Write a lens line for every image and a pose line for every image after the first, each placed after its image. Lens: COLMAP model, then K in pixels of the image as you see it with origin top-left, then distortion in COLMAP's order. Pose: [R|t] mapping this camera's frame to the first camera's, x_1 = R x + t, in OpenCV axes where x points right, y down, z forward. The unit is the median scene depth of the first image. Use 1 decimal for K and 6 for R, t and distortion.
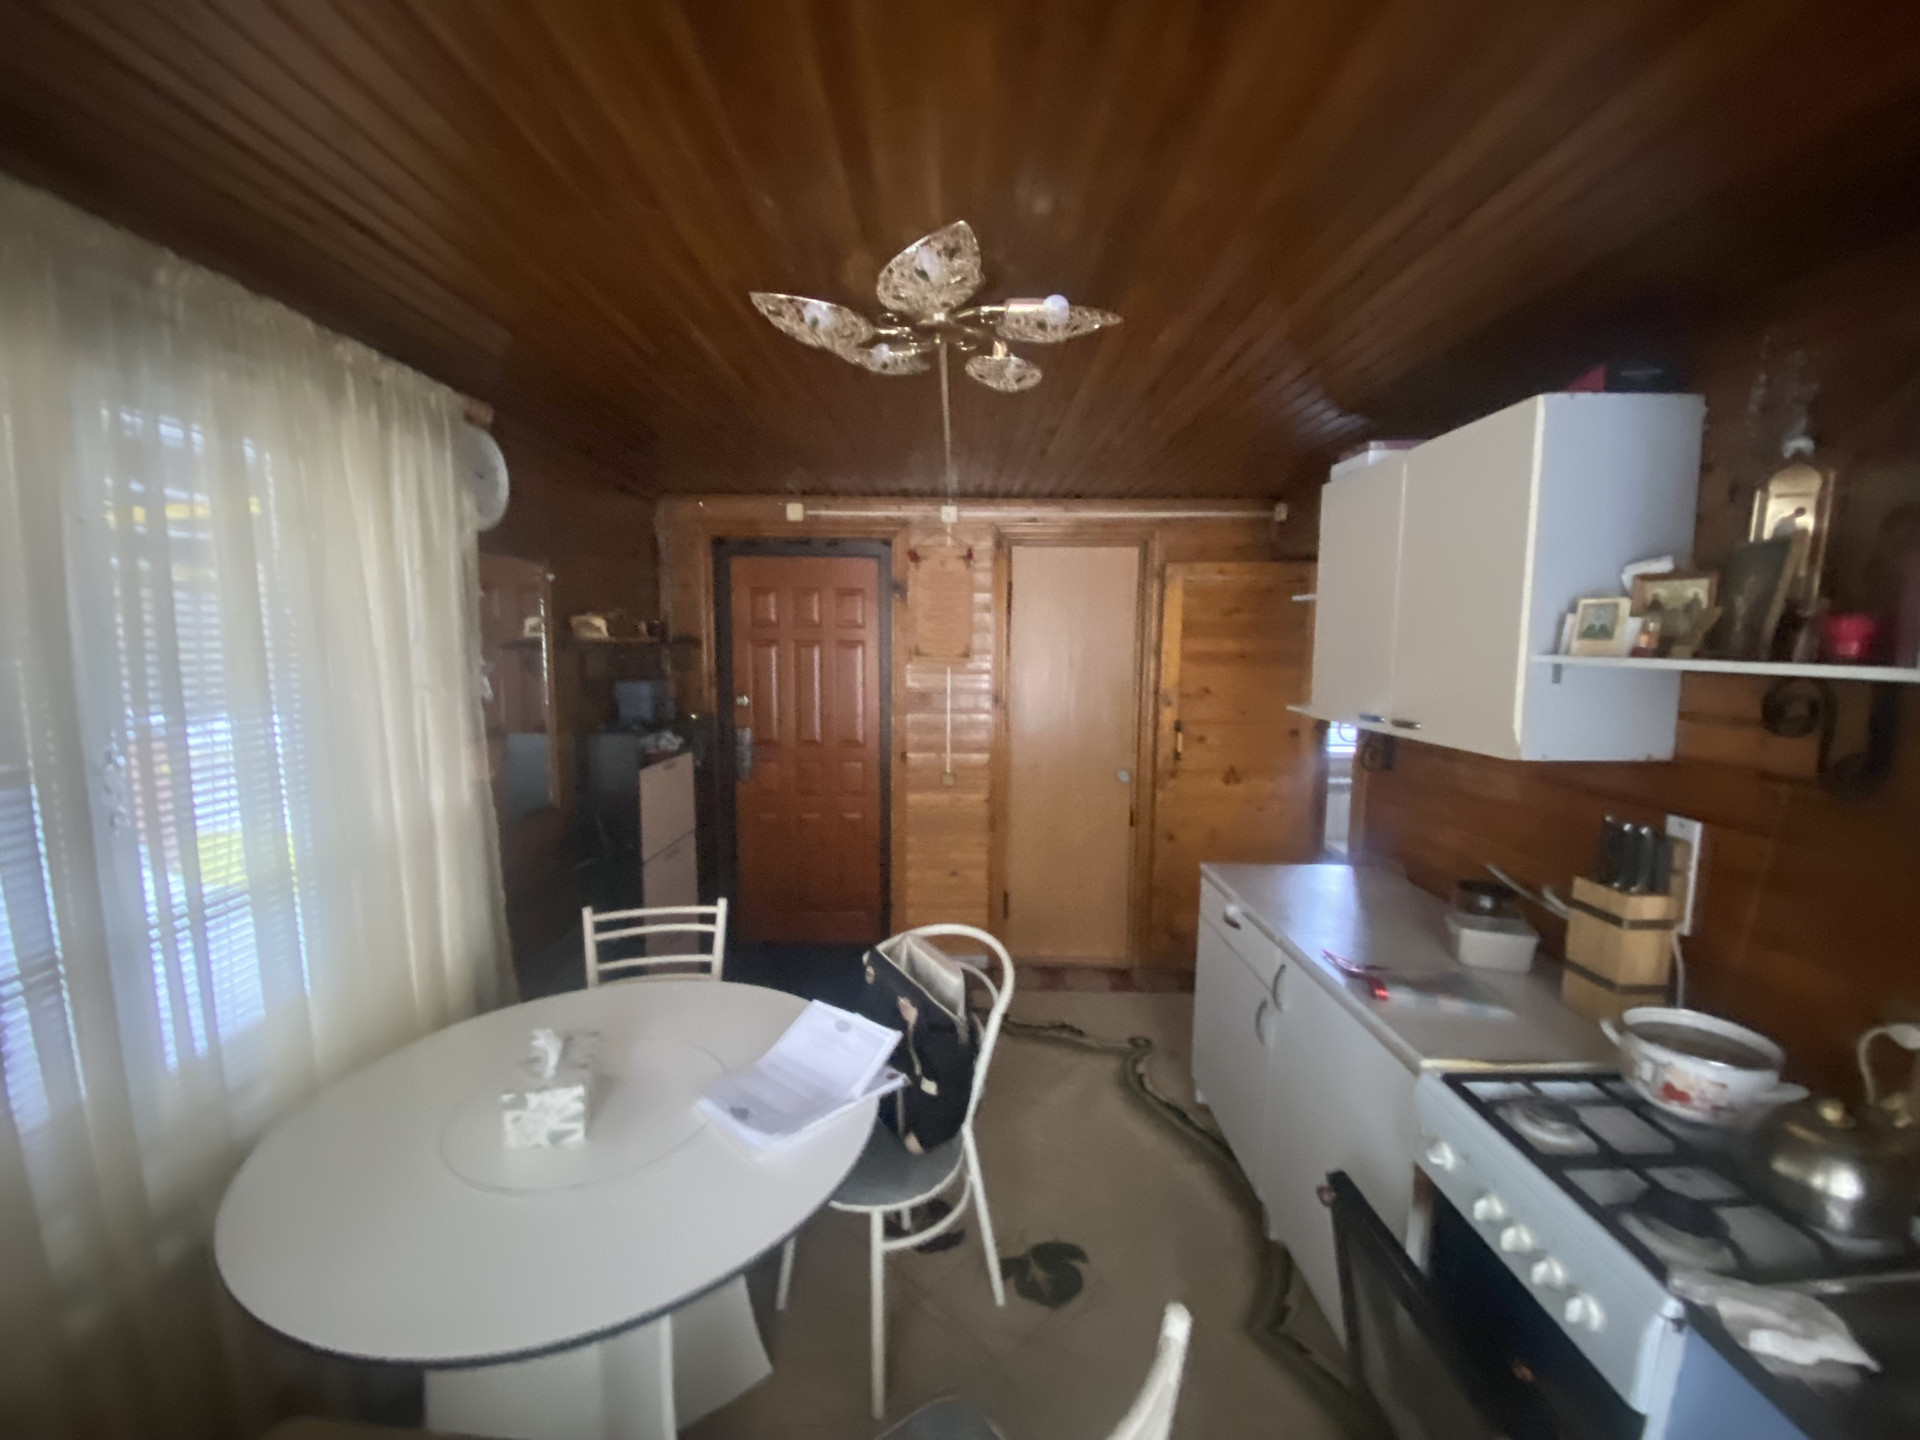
lens RADIAL K [[780.4, 0, 942.8], [0, 780.4, 724.7], [0, 0, 1]] dist [0.019116, -0.019808]
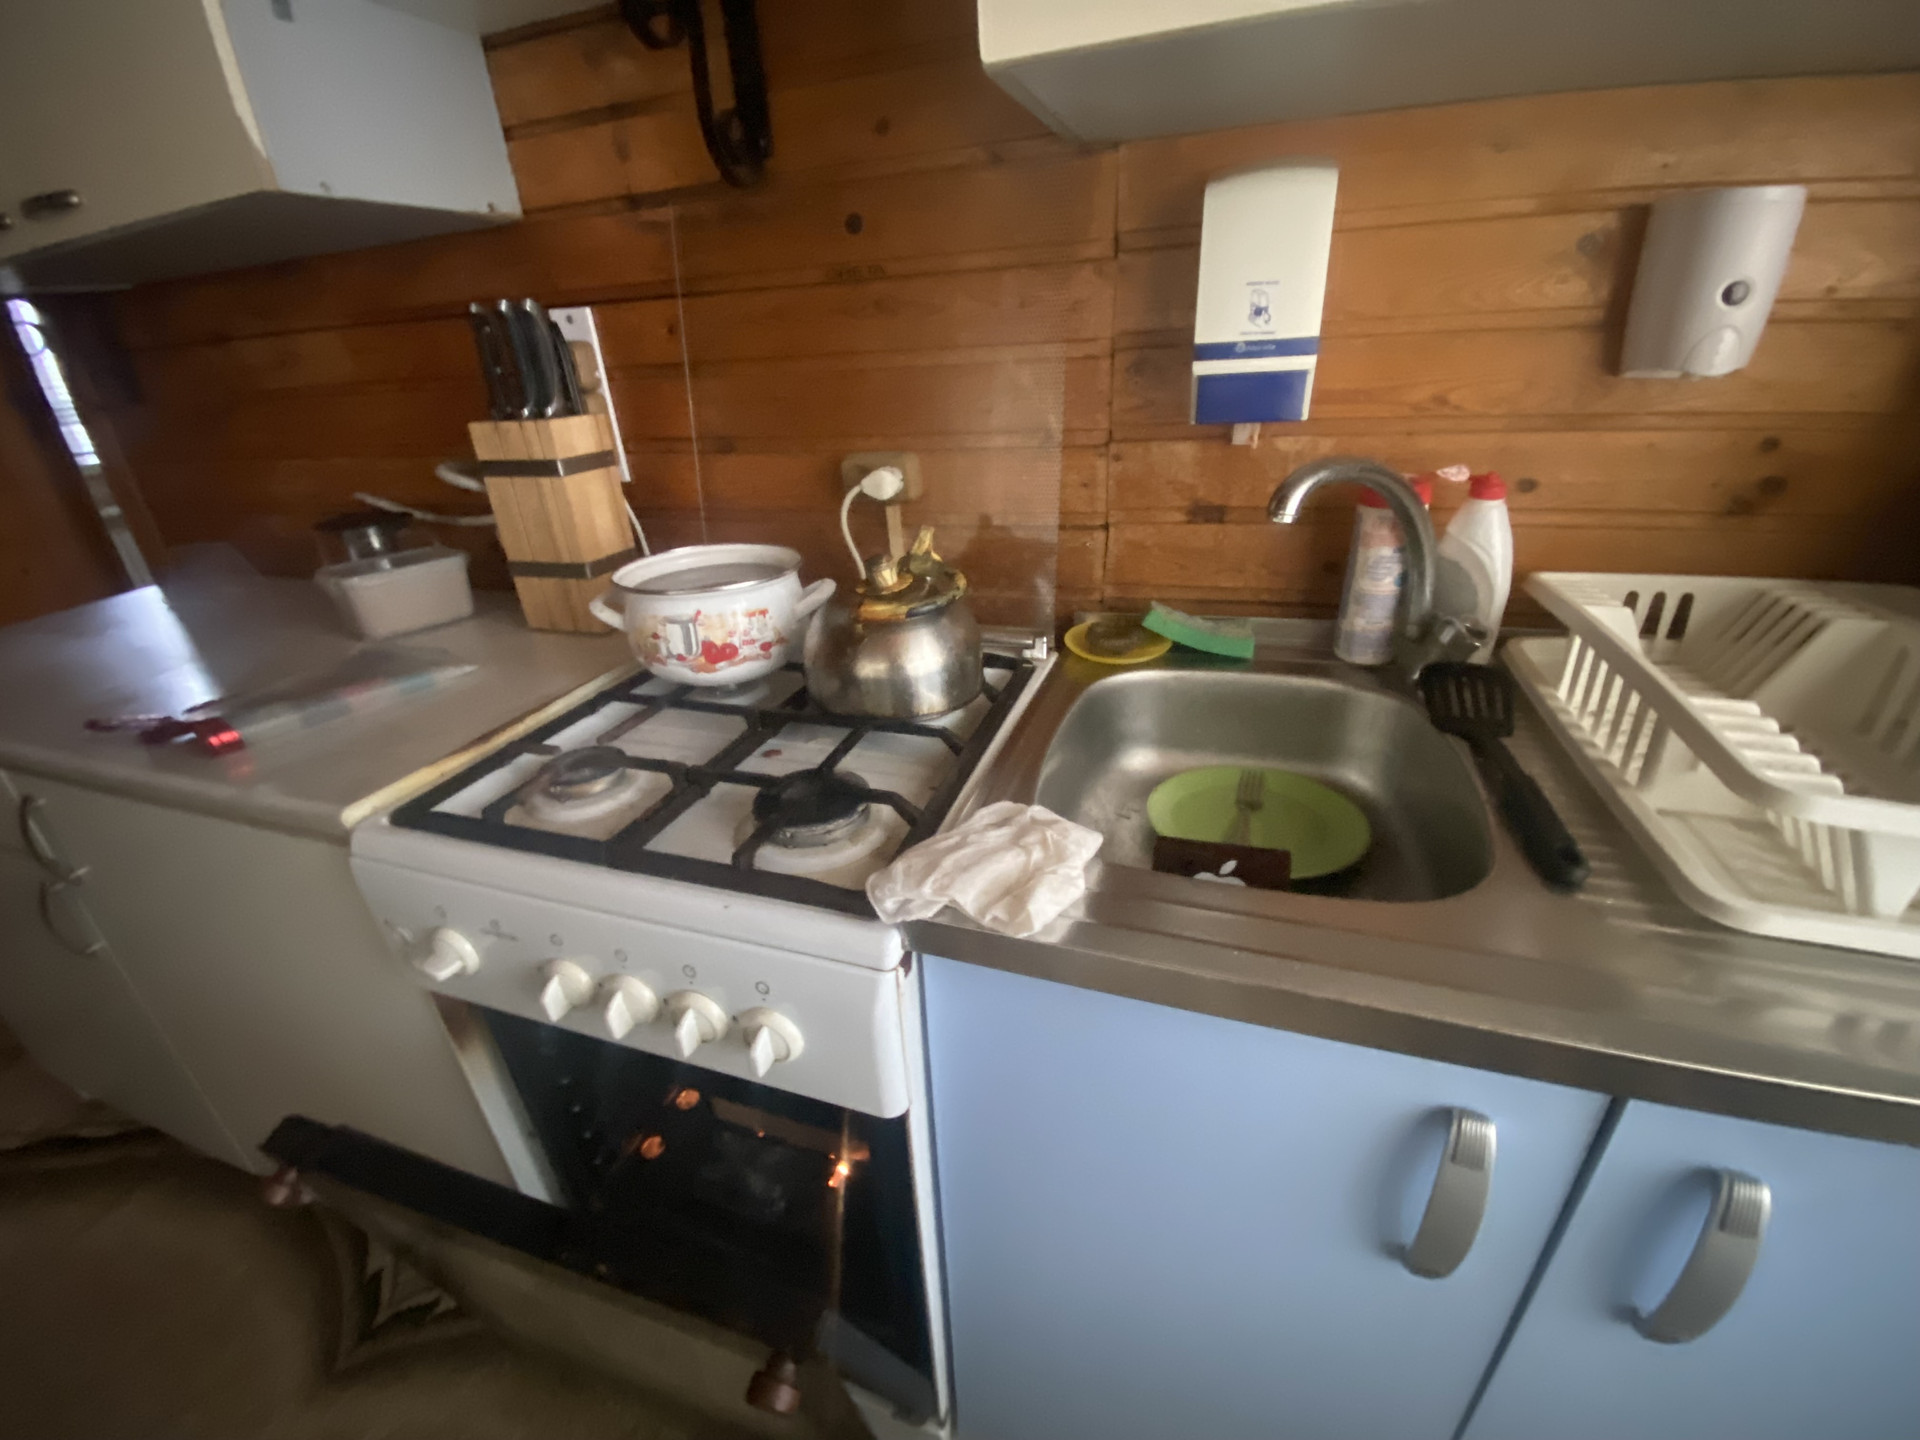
lens RADIAL K [[777.6, 0, 962.8], [0, 777.6, 721.6], [0, 0, 1]] dist [0.021386, -0.019271]
pose [[0.315087, -0.434275, 0.843875, 0.396868], [0.157777, 0.900763, 0.404640, 0.275683], [-0.935856, 0.005647, 0.352337, 0.539204]]
